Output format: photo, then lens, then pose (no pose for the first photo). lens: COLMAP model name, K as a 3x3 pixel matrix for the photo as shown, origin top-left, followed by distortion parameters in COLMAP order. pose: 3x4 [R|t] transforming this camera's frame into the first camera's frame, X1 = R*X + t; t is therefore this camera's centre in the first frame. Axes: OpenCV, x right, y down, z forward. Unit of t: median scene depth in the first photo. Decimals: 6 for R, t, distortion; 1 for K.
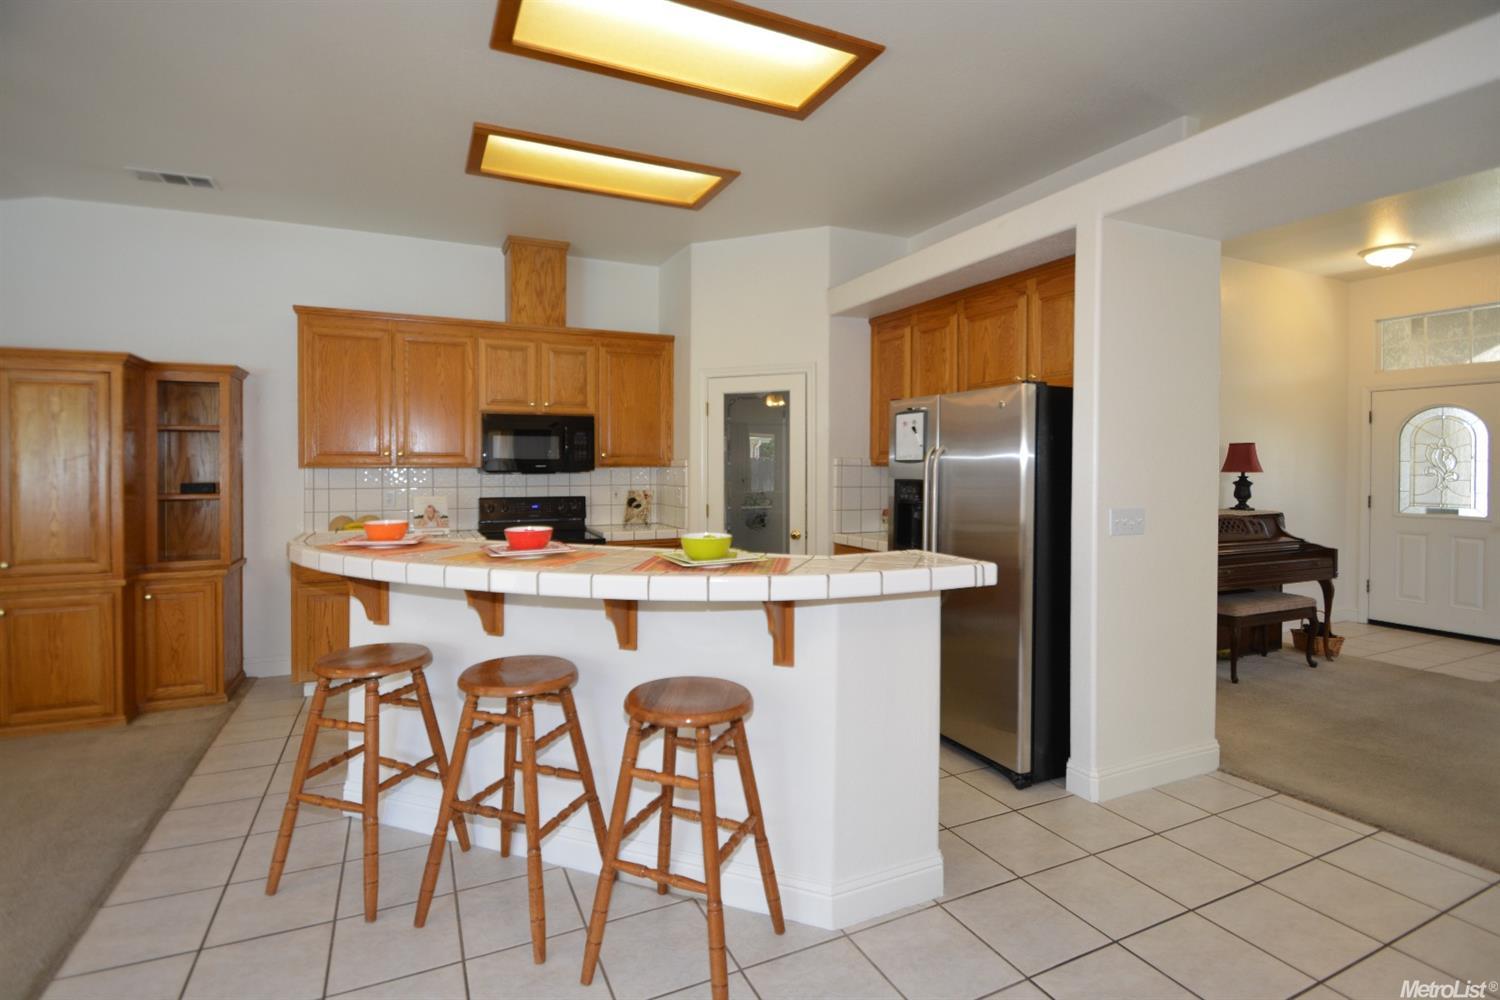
lens RADIAL K [[681.3, 0, 718.3], [0, 681.3, 472.9], [0, 0, 1]] dist [-0.001108, -0.002474]
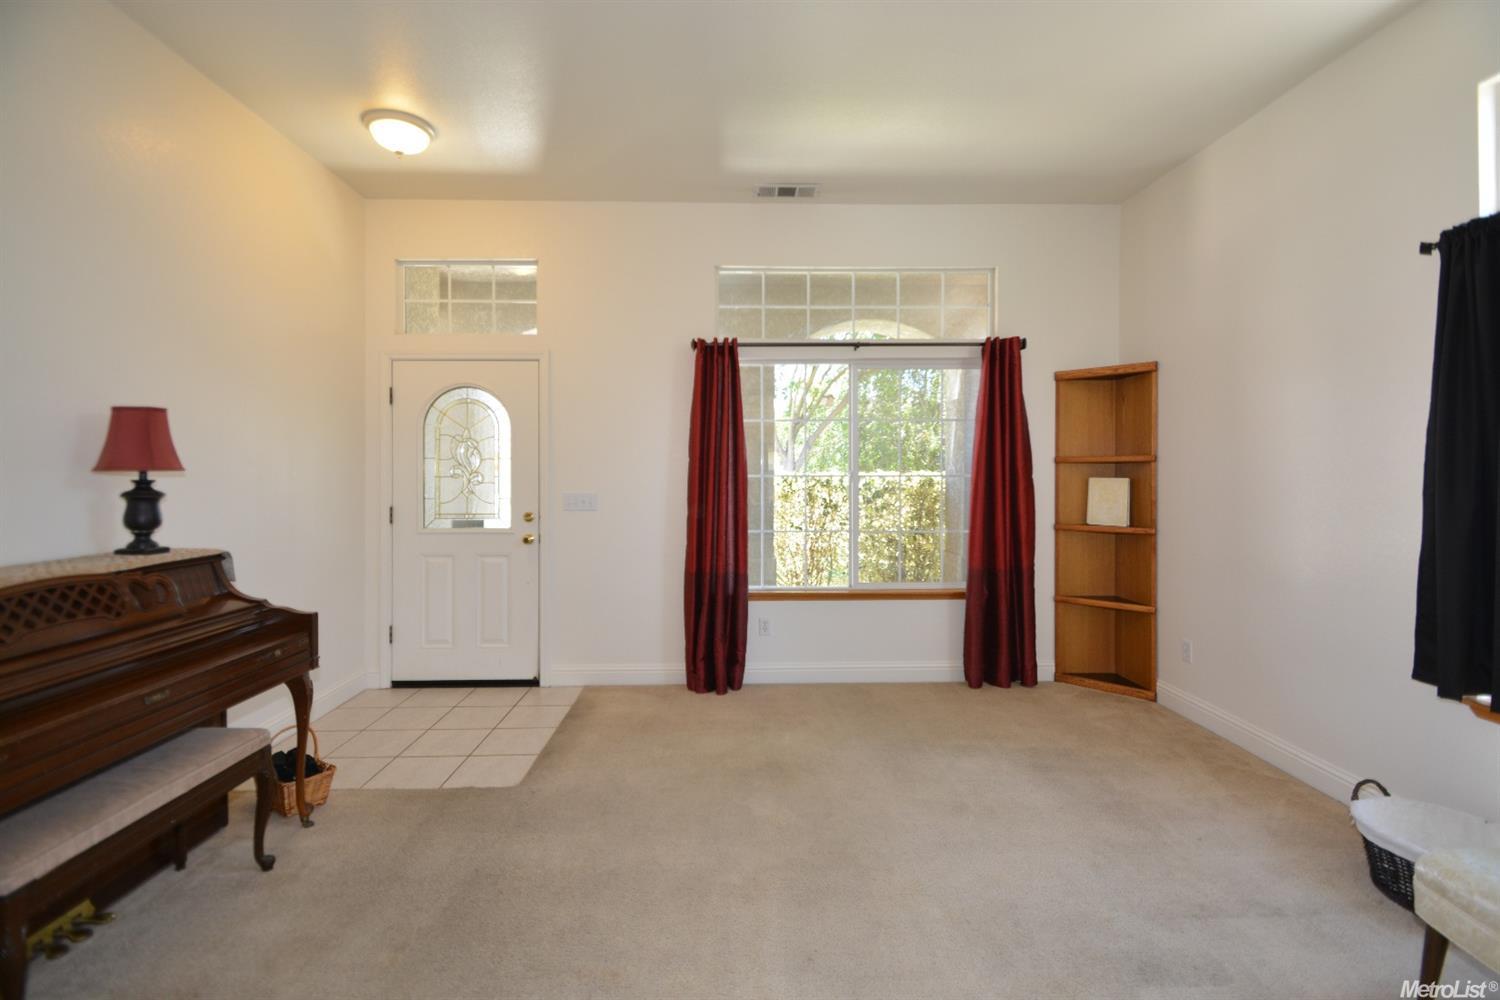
lens RADIAL K [[681.3, 0, 747.9], [0, 681.3, 470.1], [0, 0, 1]] dist [-0.001108, -0.002474]
pose [[0.365469, 0.003729, 0.930816, 0.488541], [0.013137, 0.999872, -0.009164, 0.007561], [-0.930731, 0.015577, 0.365373, 0.444057]]
